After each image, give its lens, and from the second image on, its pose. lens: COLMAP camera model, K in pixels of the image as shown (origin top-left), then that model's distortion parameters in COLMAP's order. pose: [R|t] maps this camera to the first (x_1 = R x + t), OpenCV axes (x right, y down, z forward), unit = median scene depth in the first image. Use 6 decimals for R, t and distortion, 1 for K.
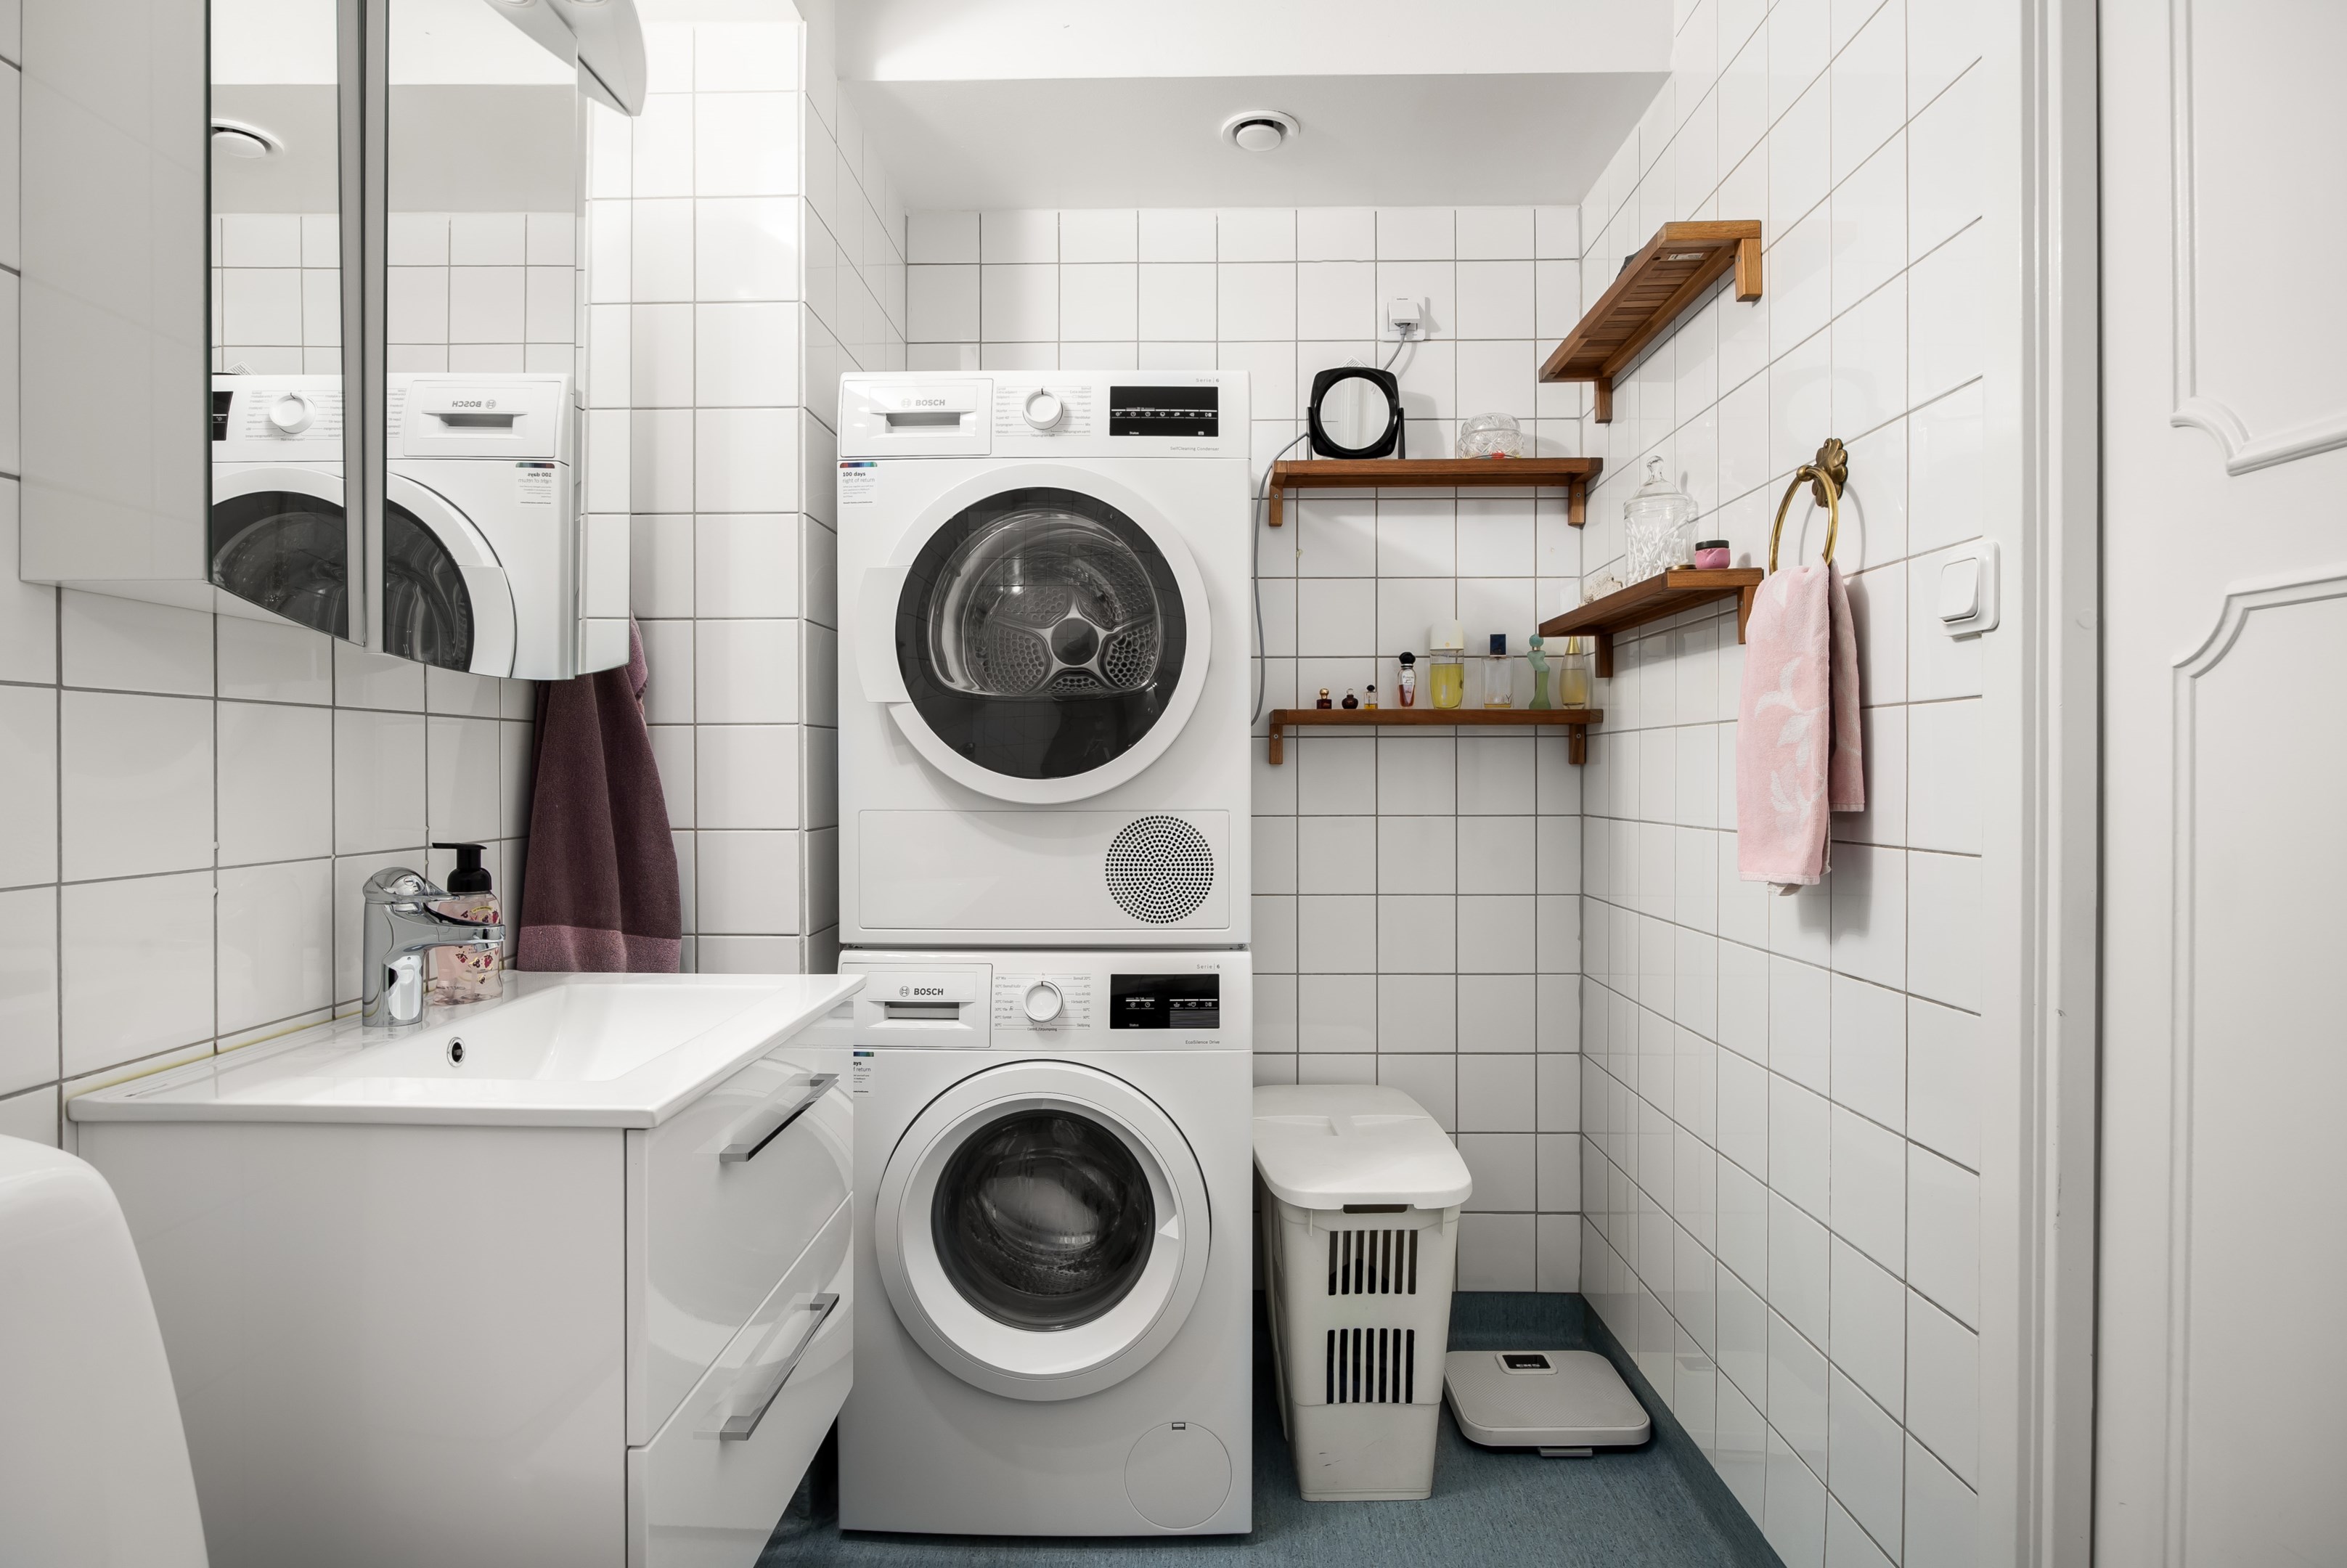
lens RADIAL K [[1246.9, 0, 1163.7], [0, 1246.9, 776.6], [0, 0, 1]] dist [-0.000677, -0.000227]
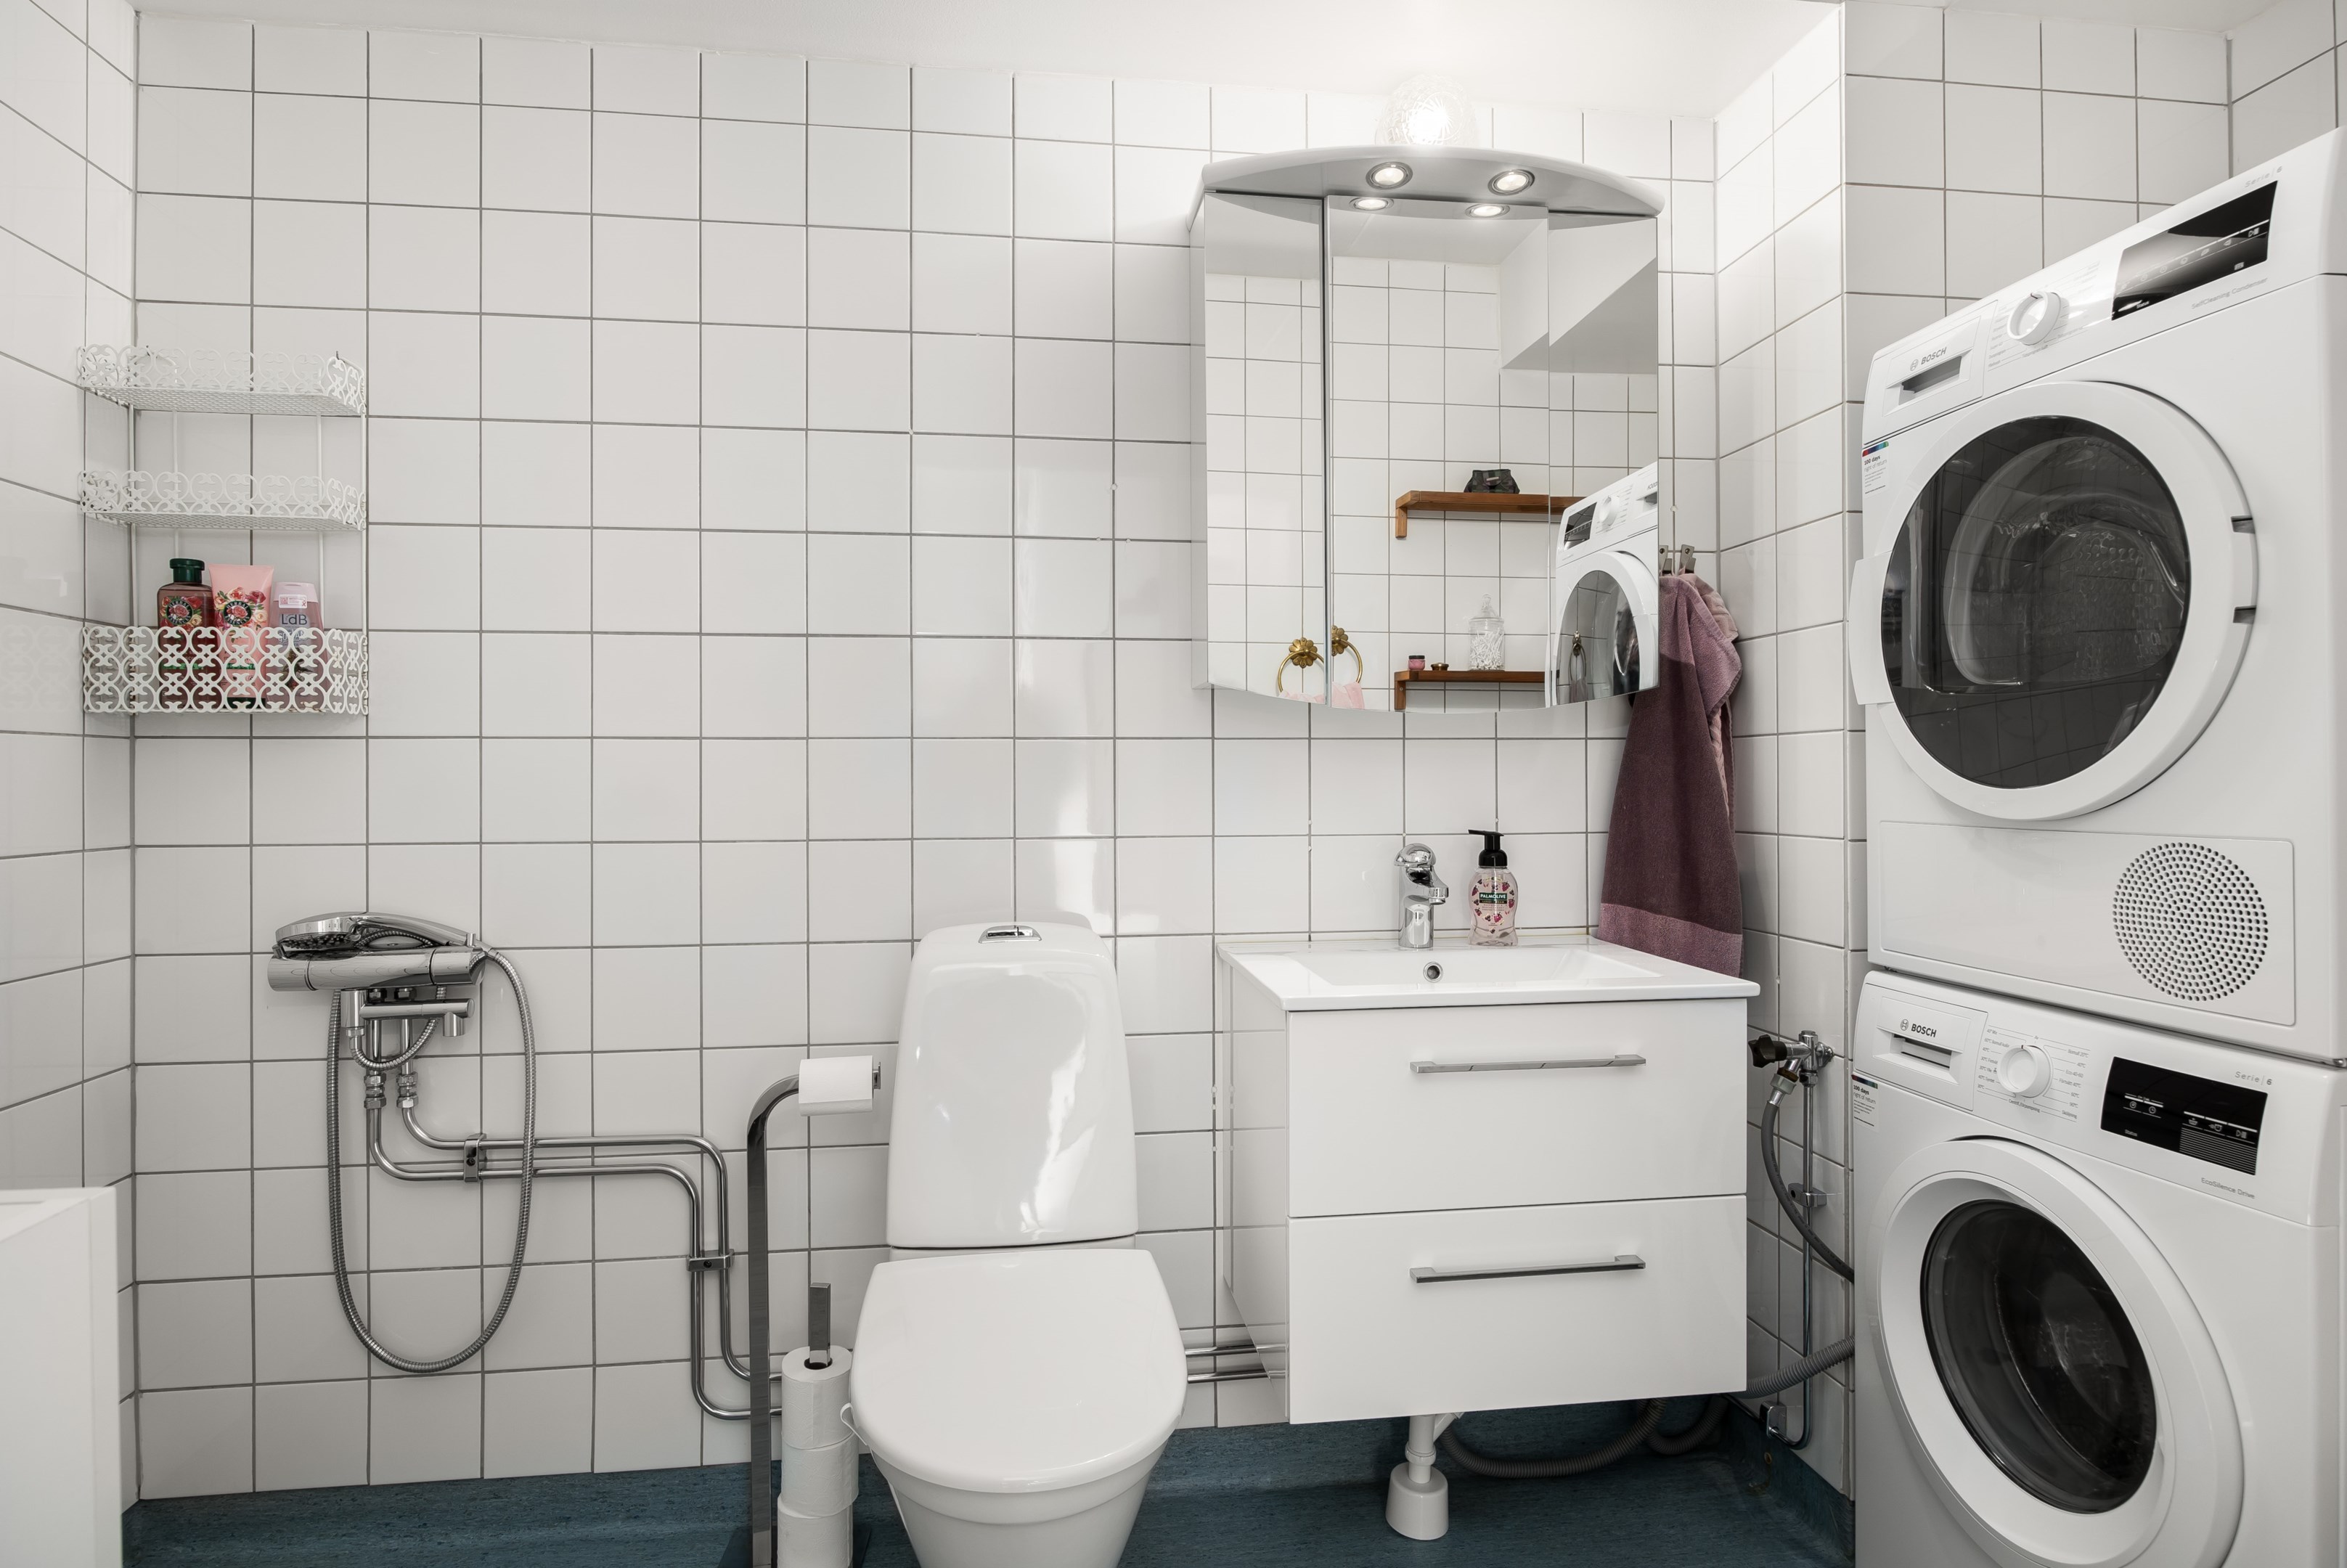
lens RADIAL K [[1246.9, 0, 1164.7], [0, 1246.9, 778.5], [0, 0, 1]] dist [-0.000677, -0.000227]
pose [[0.149841, -0.000595, -0.988710, 0.599779], [-0.002115, 0.999997, -0.000922, -0.002565], [0.988708, 0.002229, 0.149839, 0.341867]]
